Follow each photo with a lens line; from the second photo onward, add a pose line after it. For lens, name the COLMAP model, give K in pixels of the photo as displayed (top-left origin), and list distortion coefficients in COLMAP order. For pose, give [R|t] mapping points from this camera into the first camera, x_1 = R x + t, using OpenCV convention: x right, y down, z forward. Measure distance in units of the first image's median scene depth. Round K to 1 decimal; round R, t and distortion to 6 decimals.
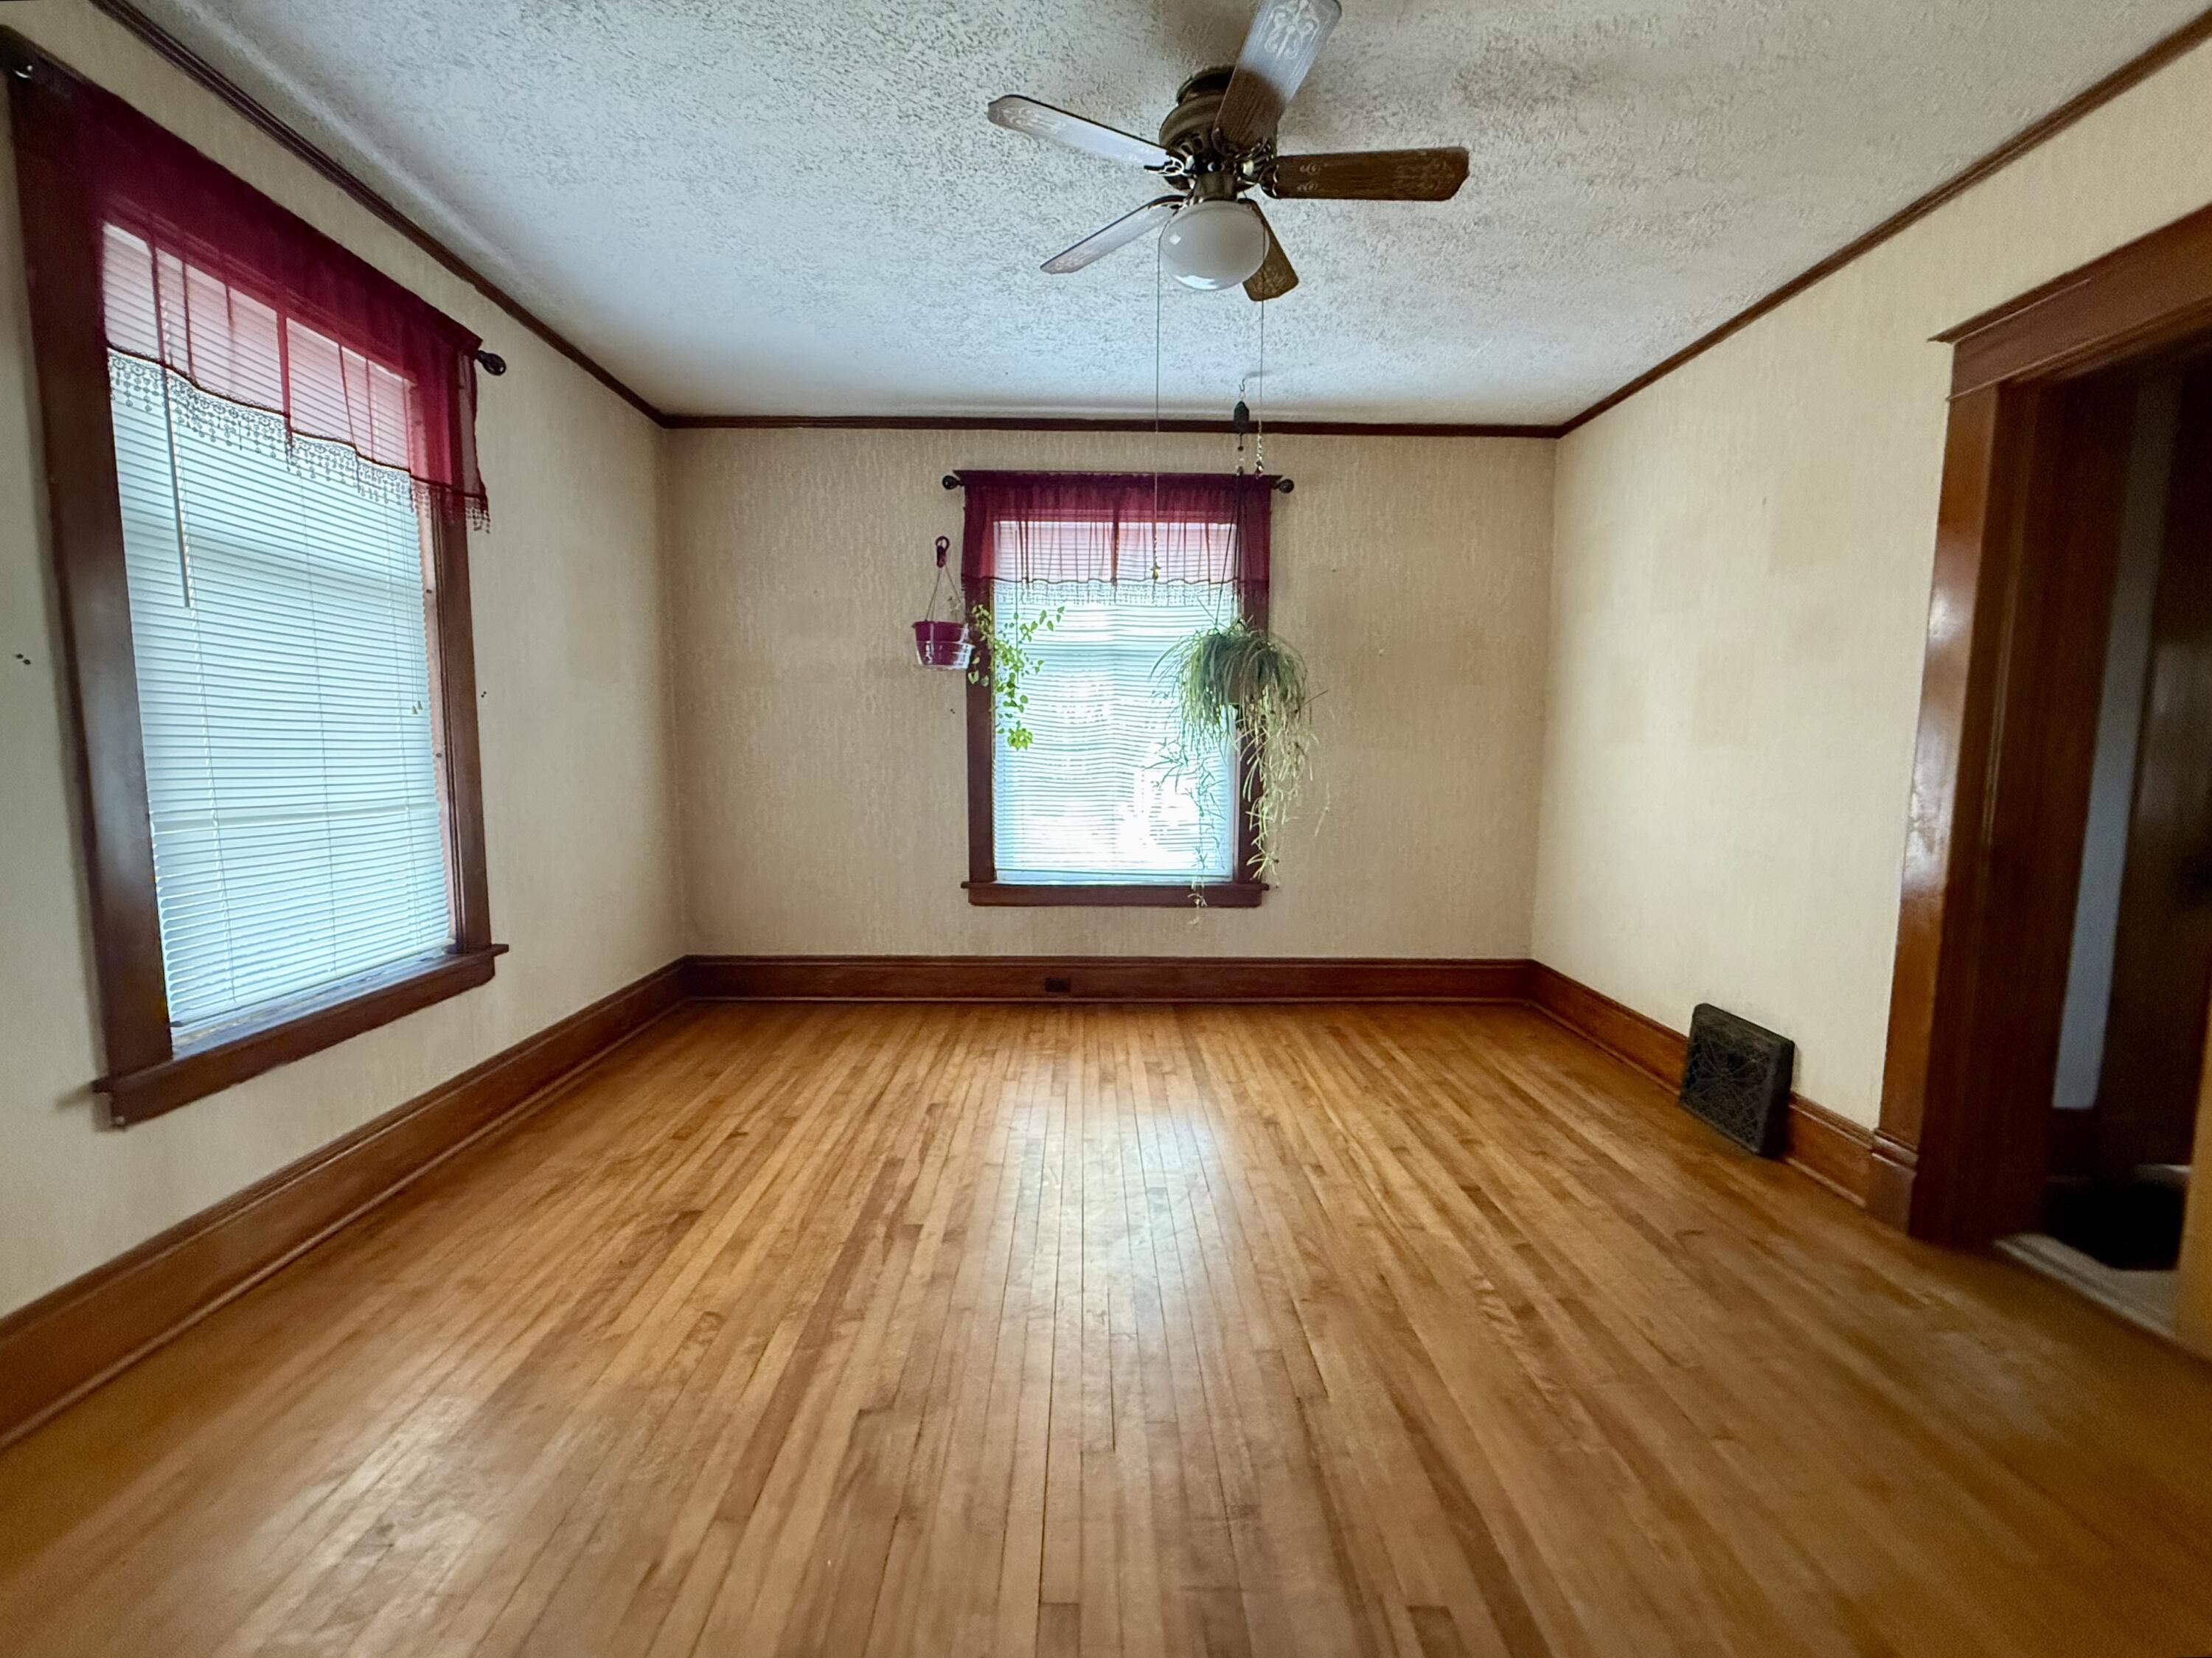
lens RADIAL K [[907.7, 0, 1110.6], [0, 907.7, 830.0], [0, 0, 1]] dist [-0.003268, -0.000242]
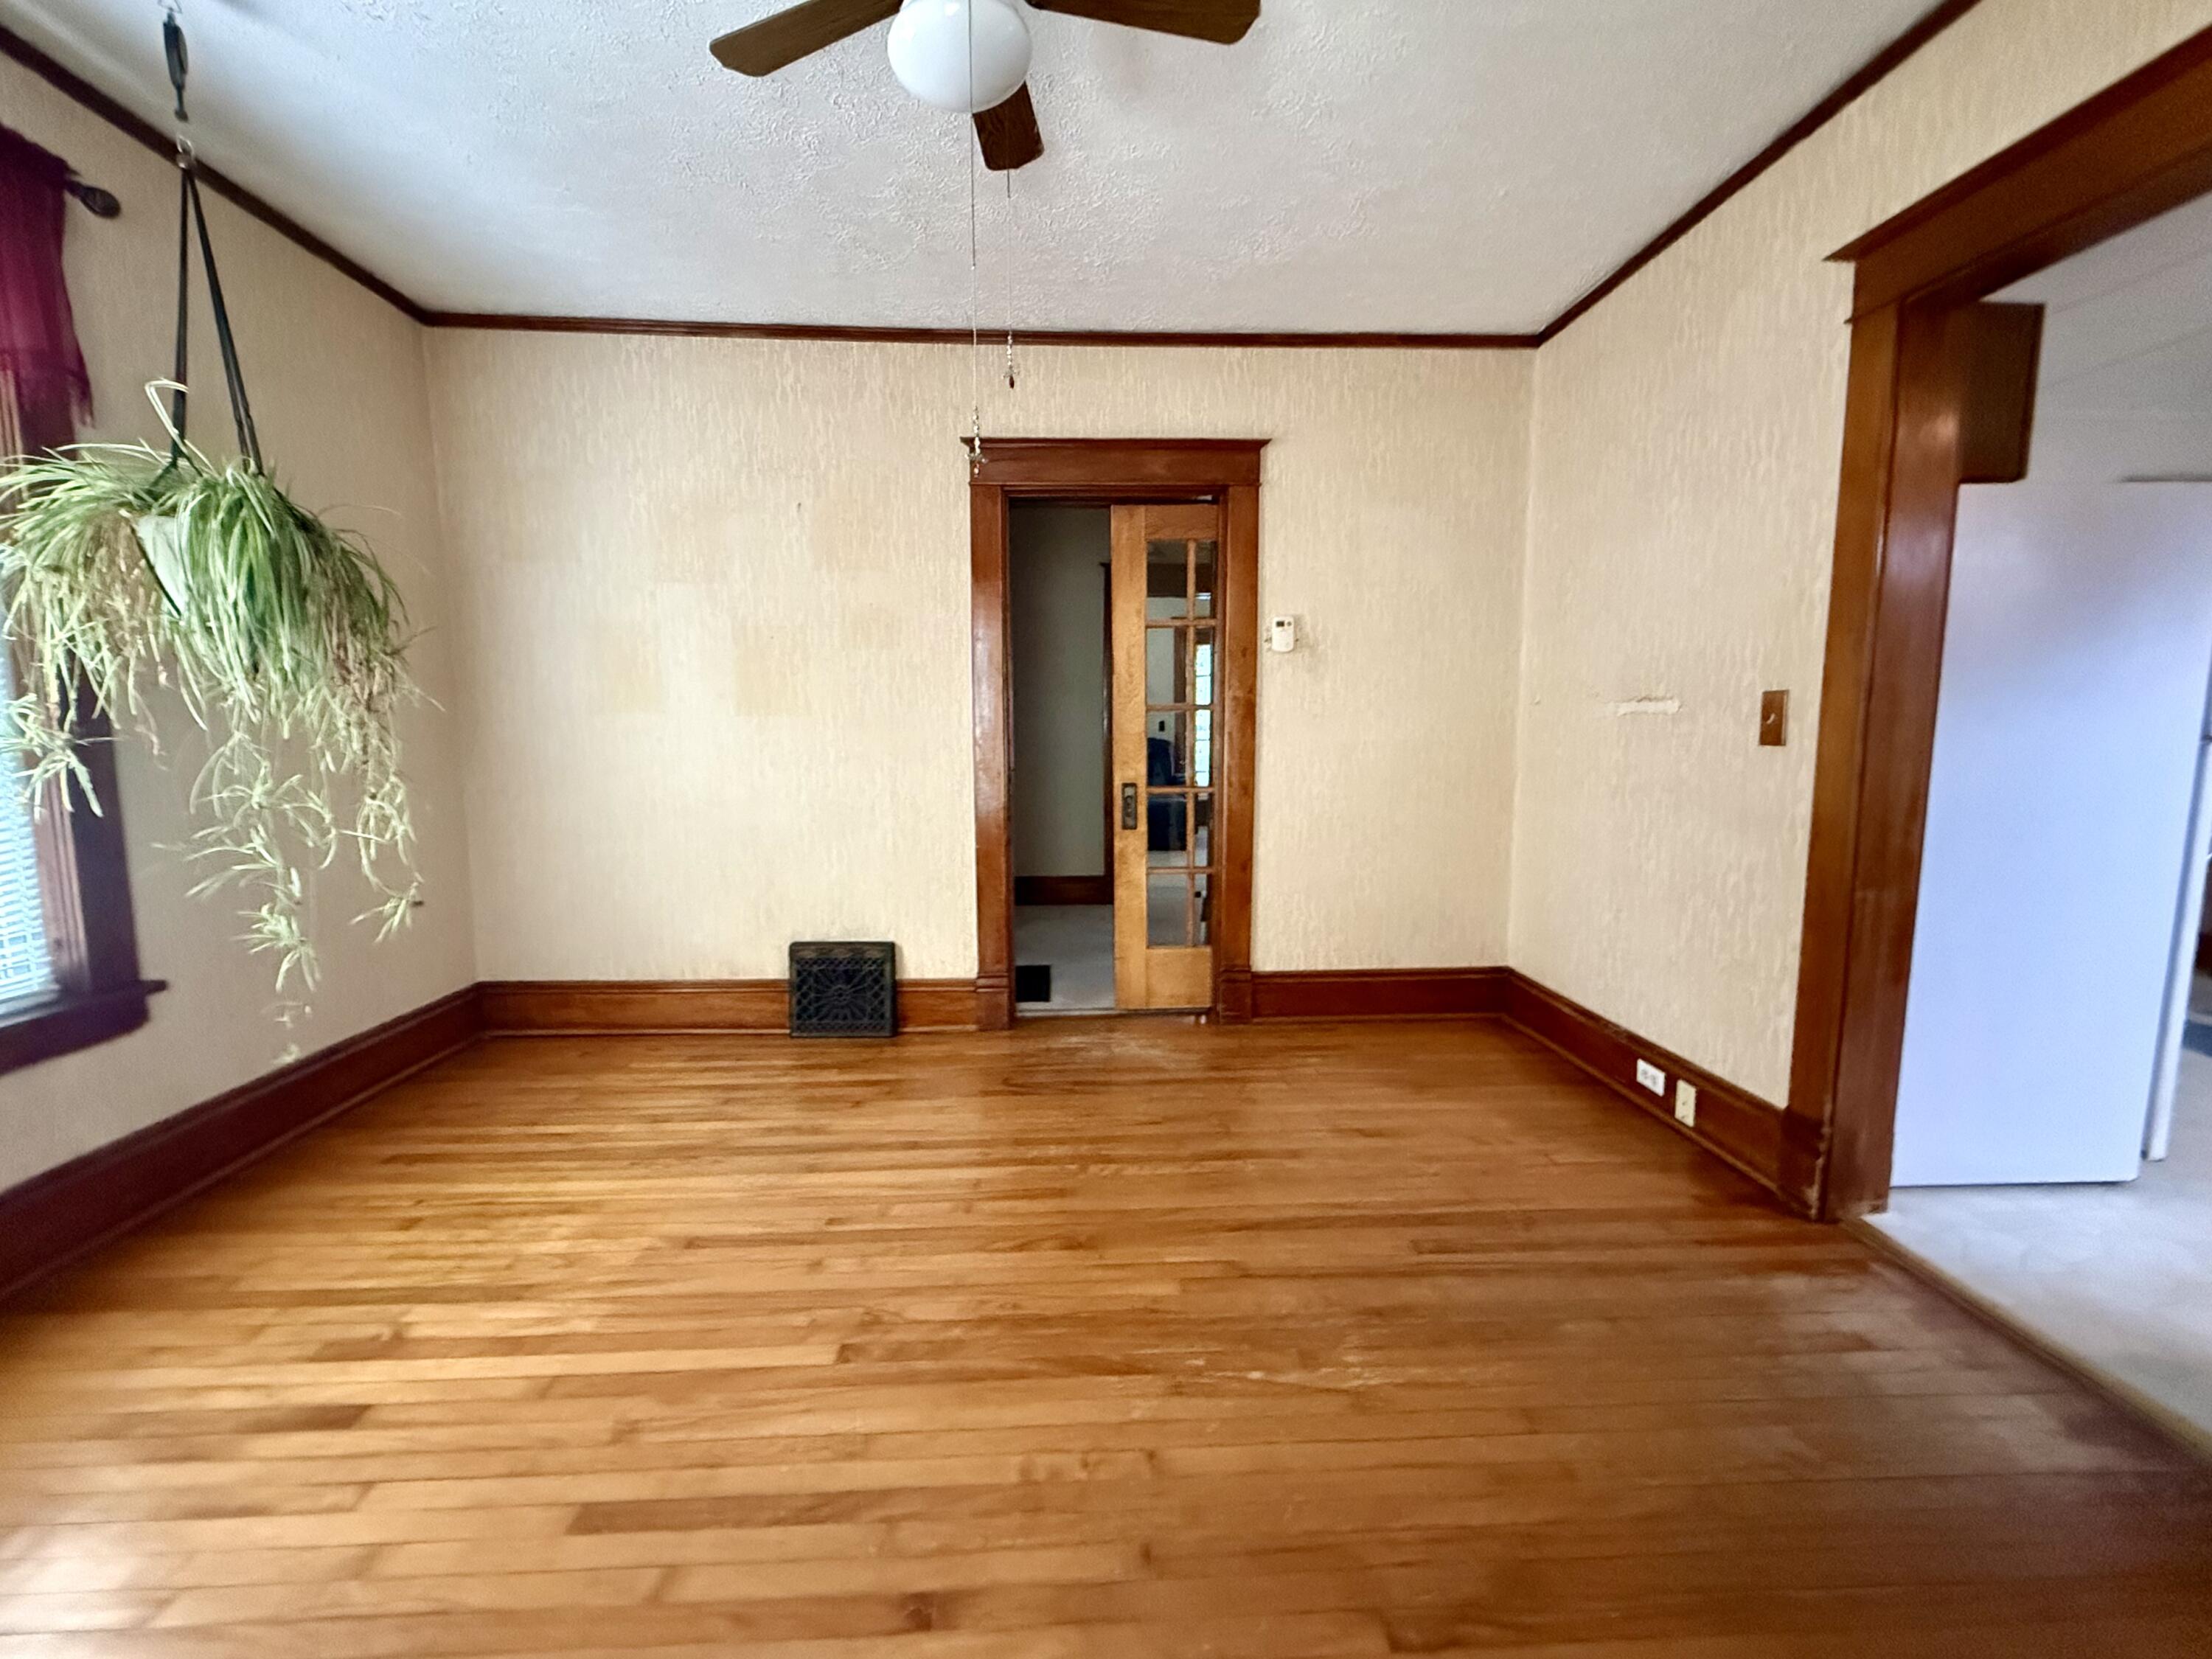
lens RADIAL K [[907.7, 0, 1107.9], [0, 907.7, 833.1], [0, 0, 1]] dist [-0.003268, -0.000242]
pose [[-0.023233, -0.123324, 0.992094, -0.390212], [0.098747, 0.987226, 0.125032, -0.039693], [-0.994841, 0.100871, -0.010758, 0.507349]]
